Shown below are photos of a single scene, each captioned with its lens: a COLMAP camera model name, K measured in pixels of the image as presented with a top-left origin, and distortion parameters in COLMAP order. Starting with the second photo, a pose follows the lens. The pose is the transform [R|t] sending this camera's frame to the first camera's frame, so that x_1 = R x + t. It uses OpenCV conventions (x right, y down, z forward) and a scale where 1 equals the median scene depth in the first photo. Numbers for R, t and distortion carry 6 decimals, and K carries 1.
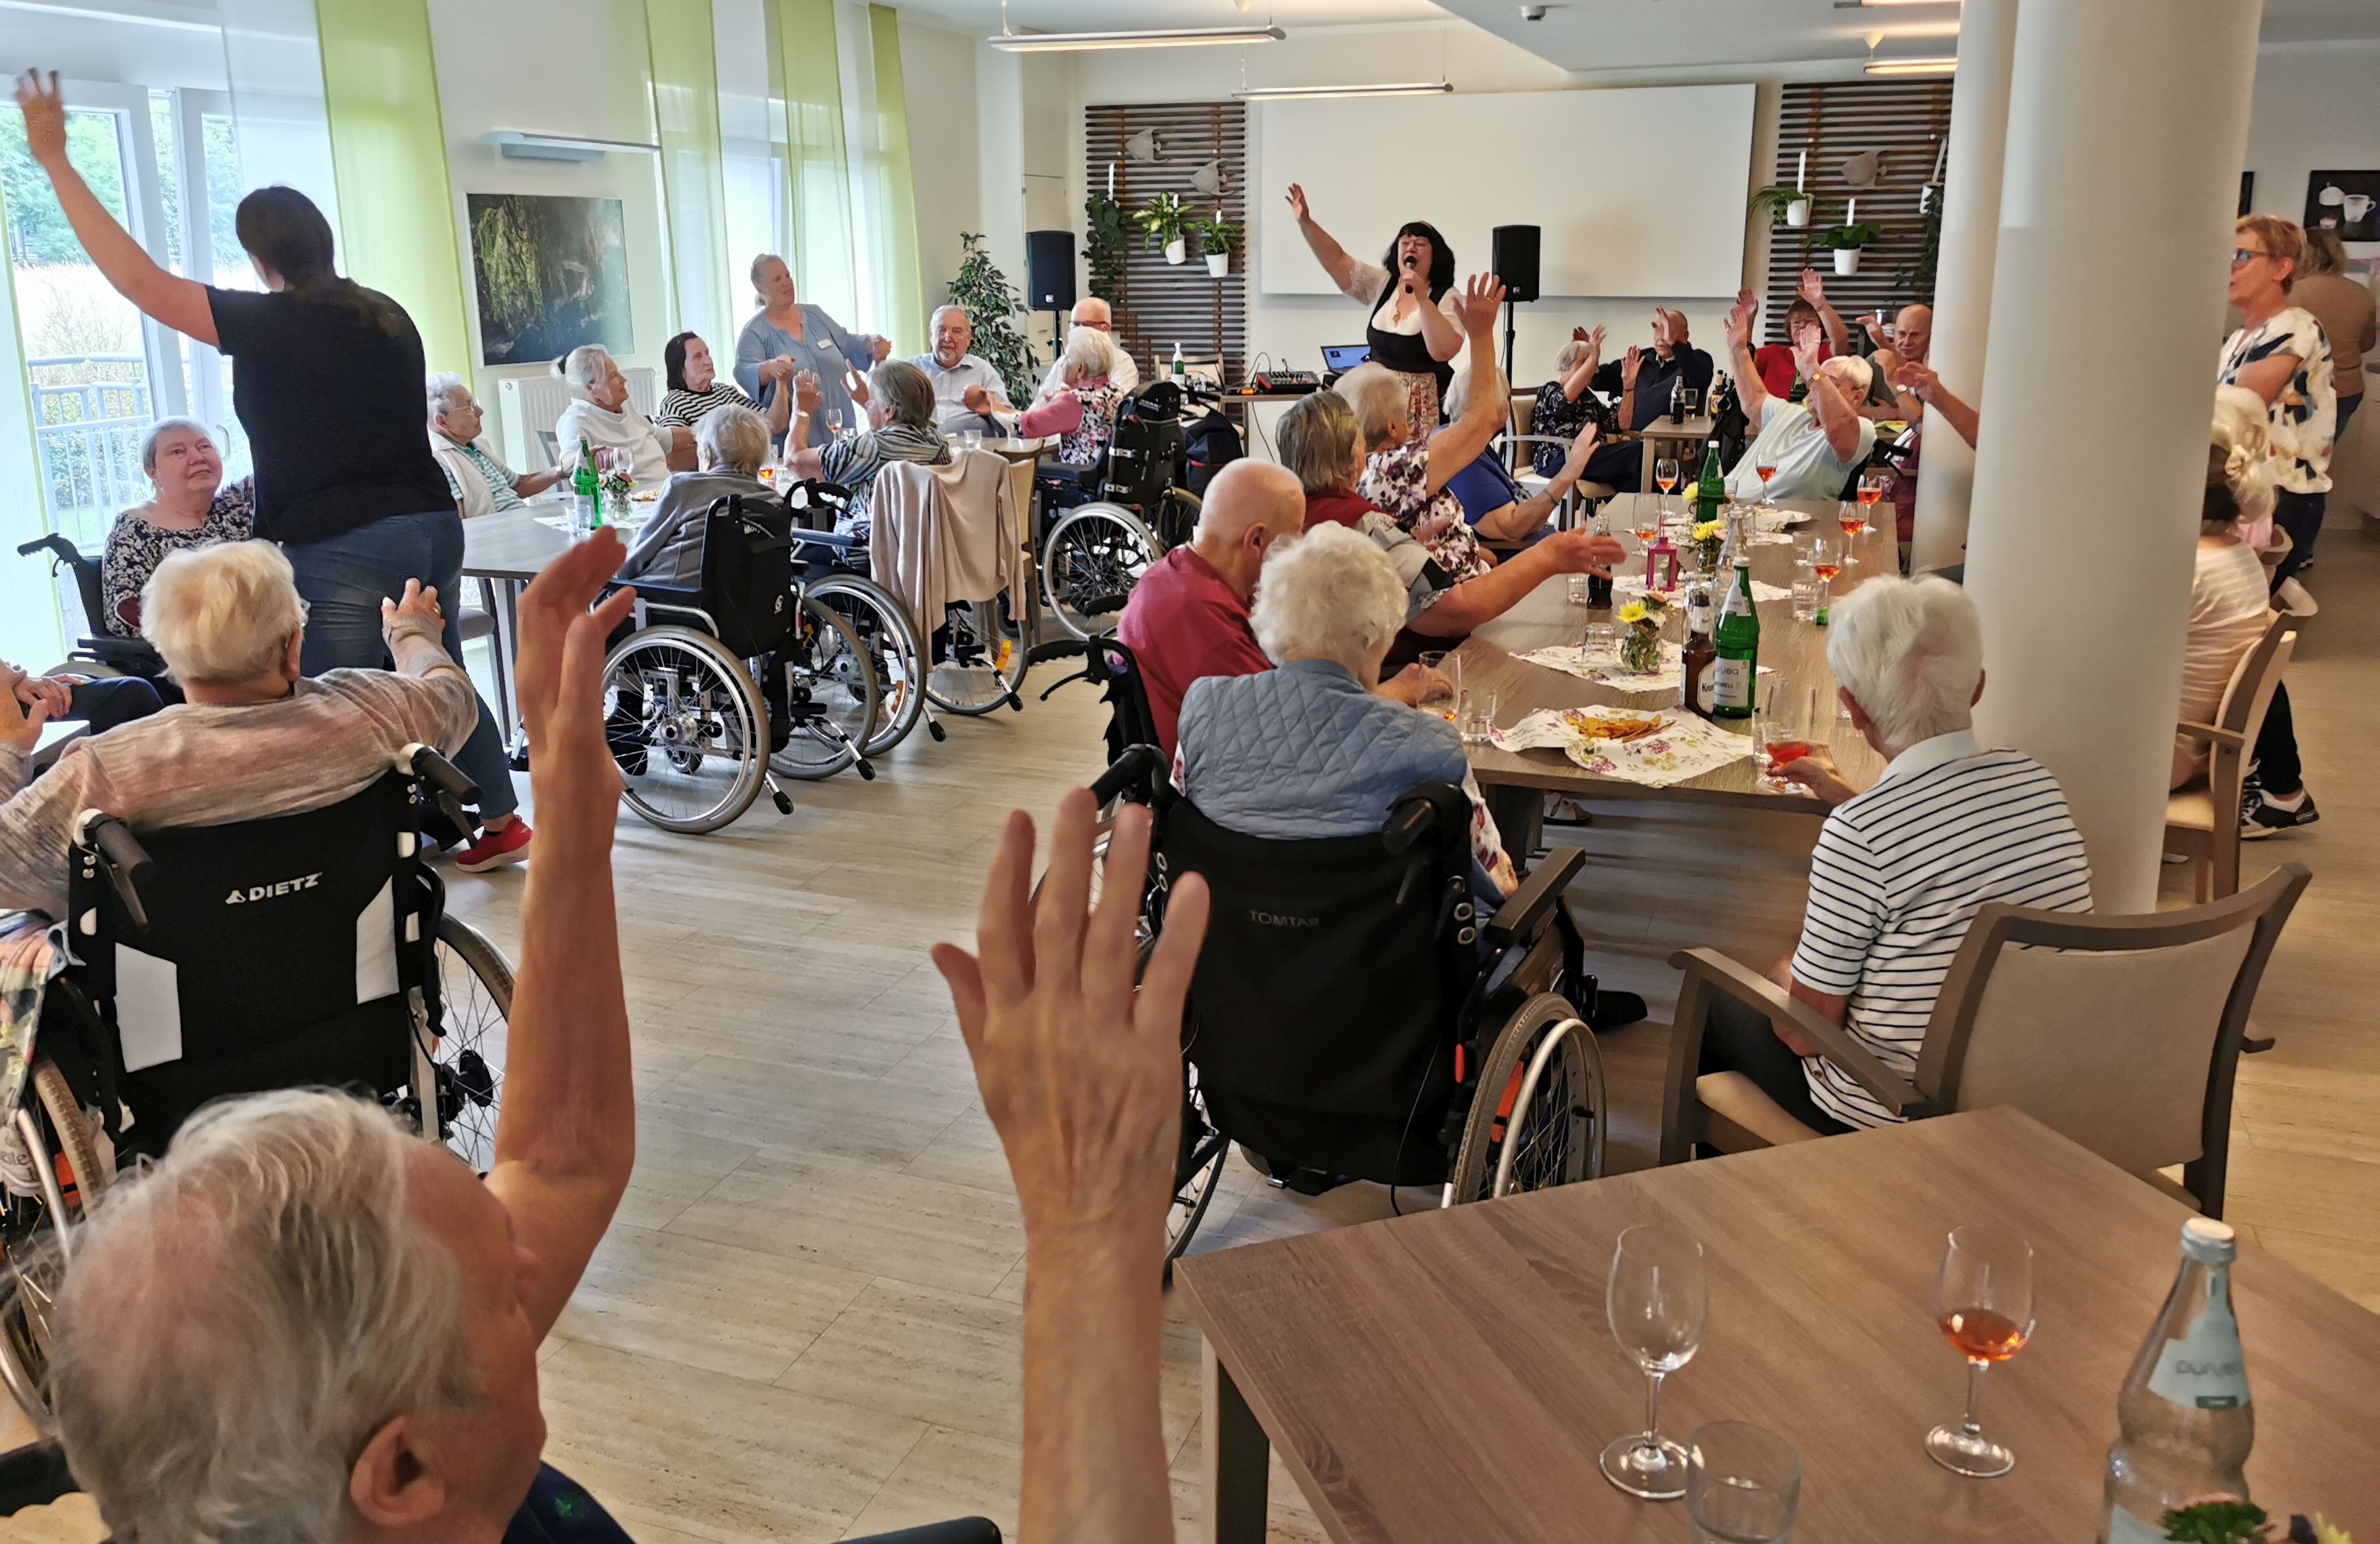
lens RADIAL K [[1944.2, 0, 1203.6], [0, 1944.2, 792.1], [0, 0, 1]] dist [0.036653, -0.035345]
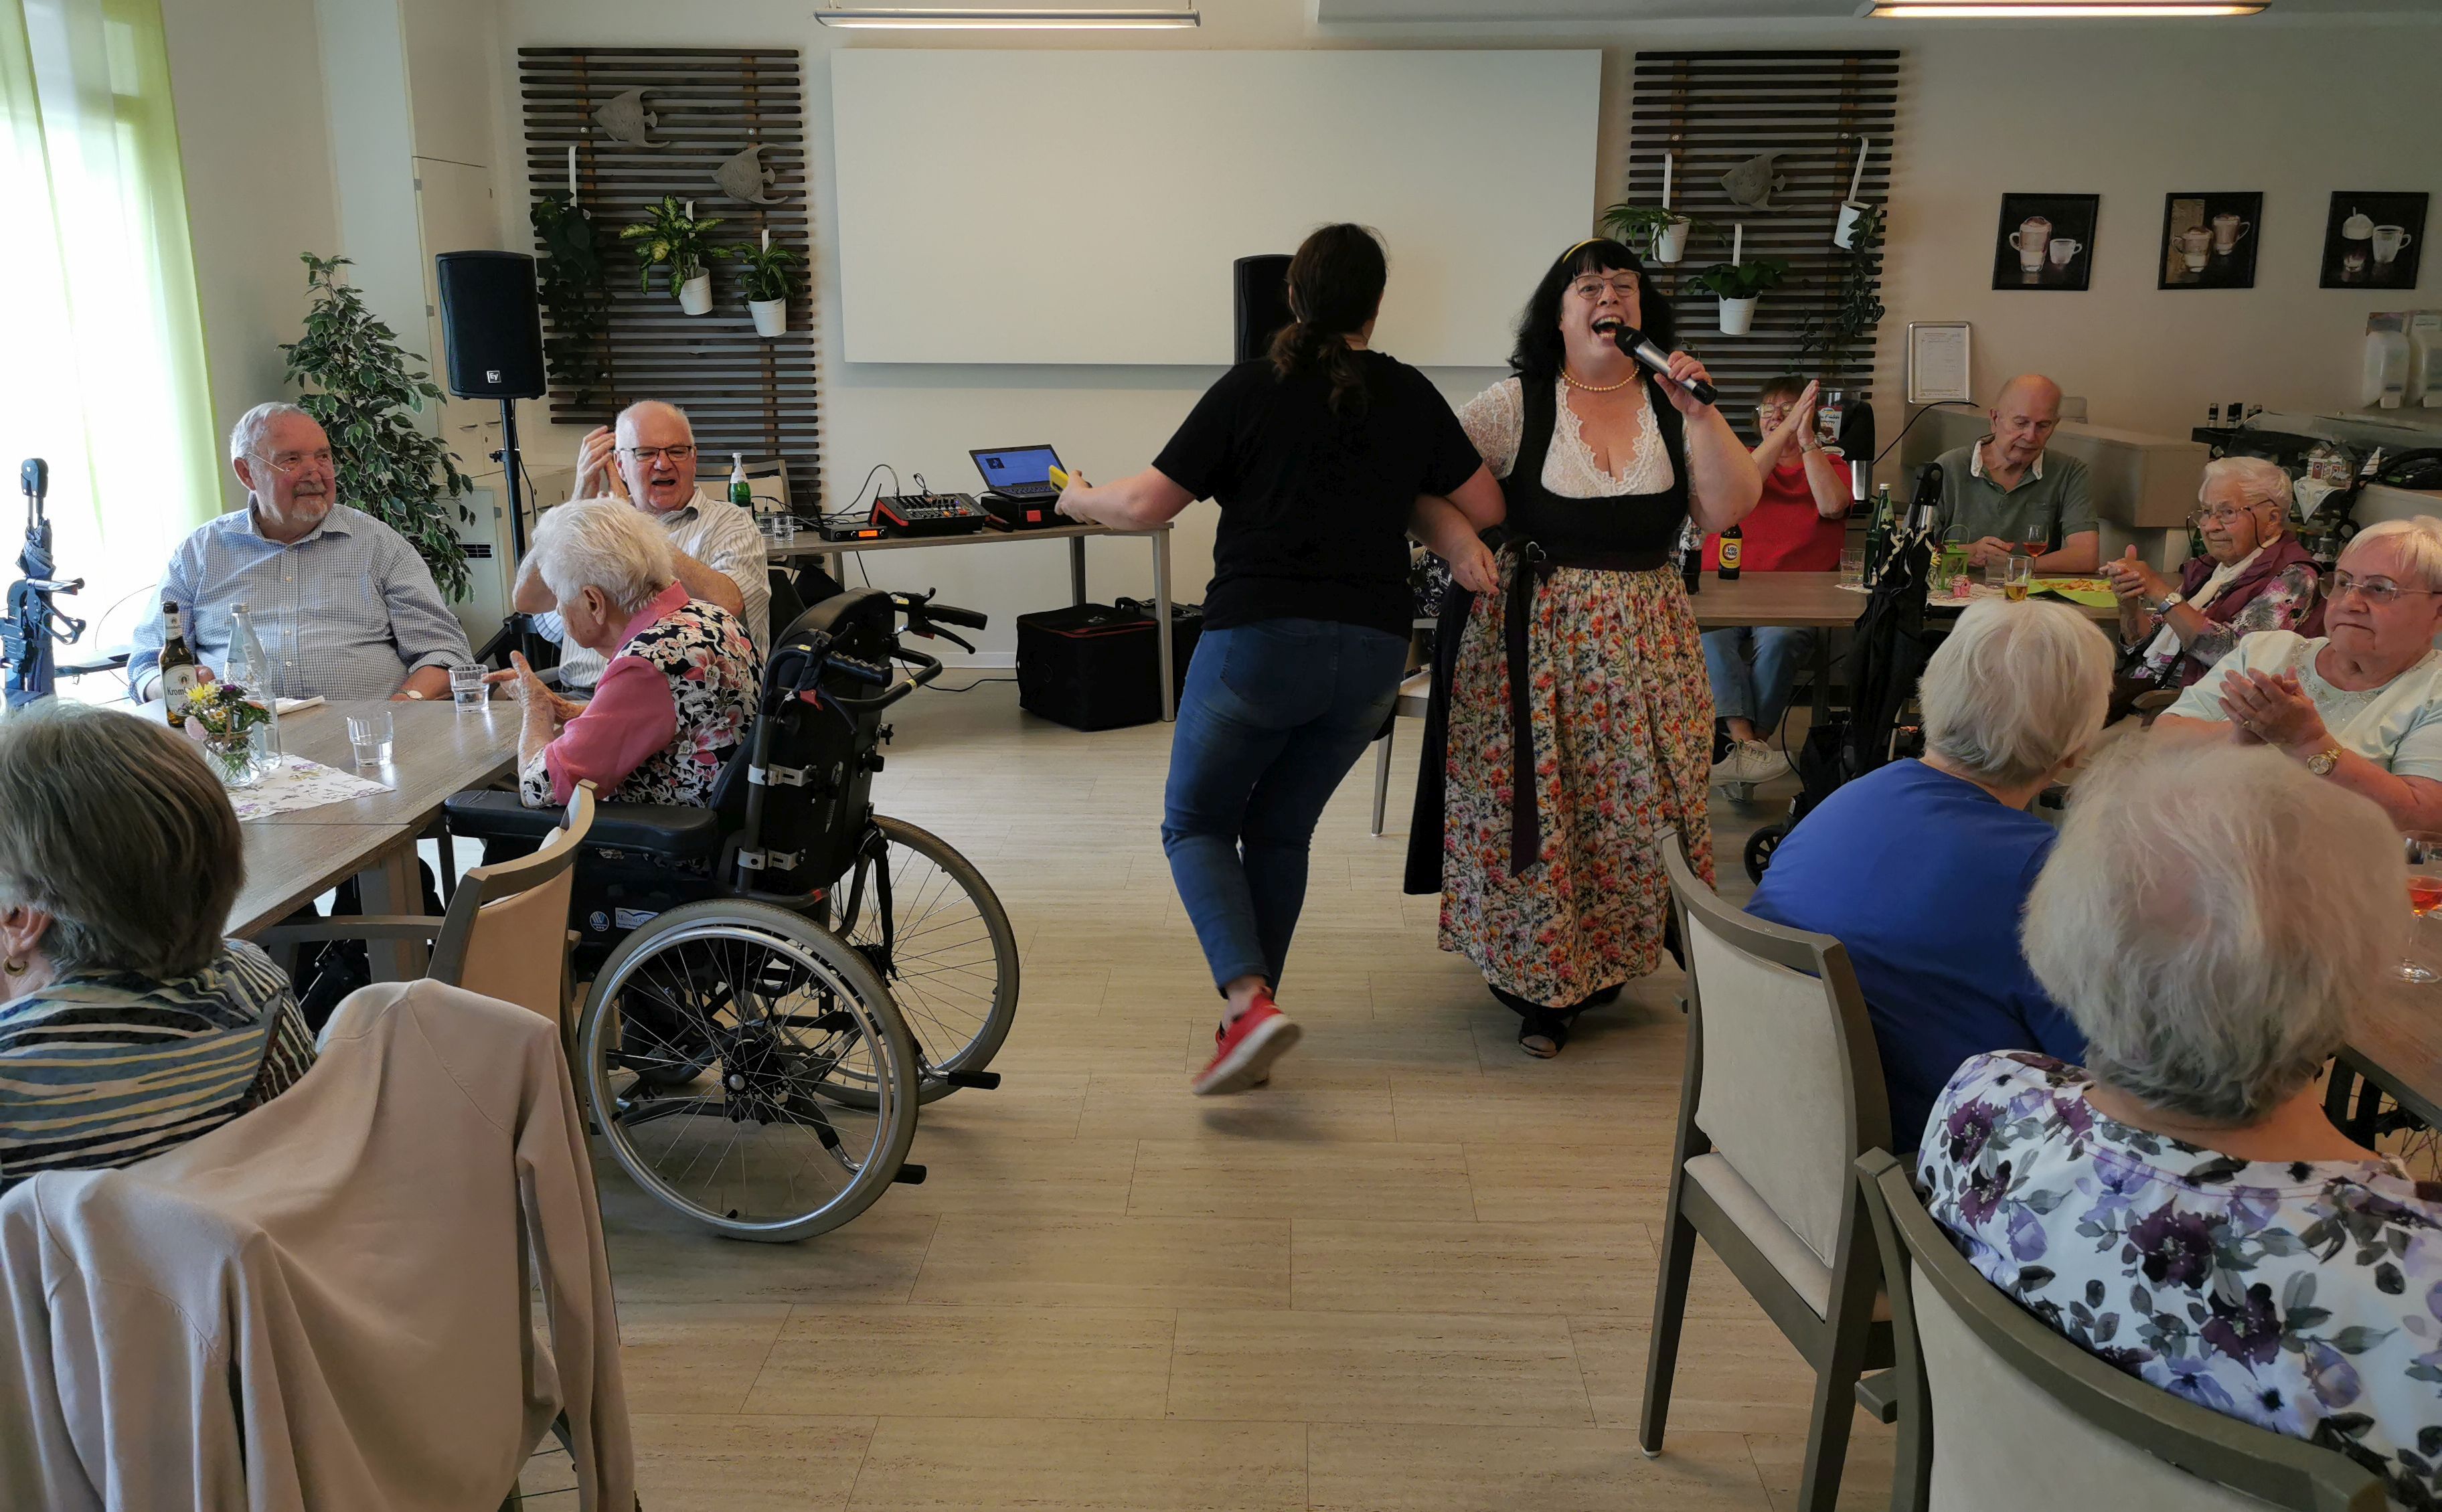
lens RADIAL K [[1928.5, 0, 1239.4], [0, 1928.5, 778.6], [0, 0, 1]] dist [0.074932, -0.086163]
pose [[0.950525, -0.069830, 0.302697, -0.051866], [0.079052, 0.996702, -0.018306, -0.112087], [-0.300420, 0.041329, 0.952911, 0.413658]]
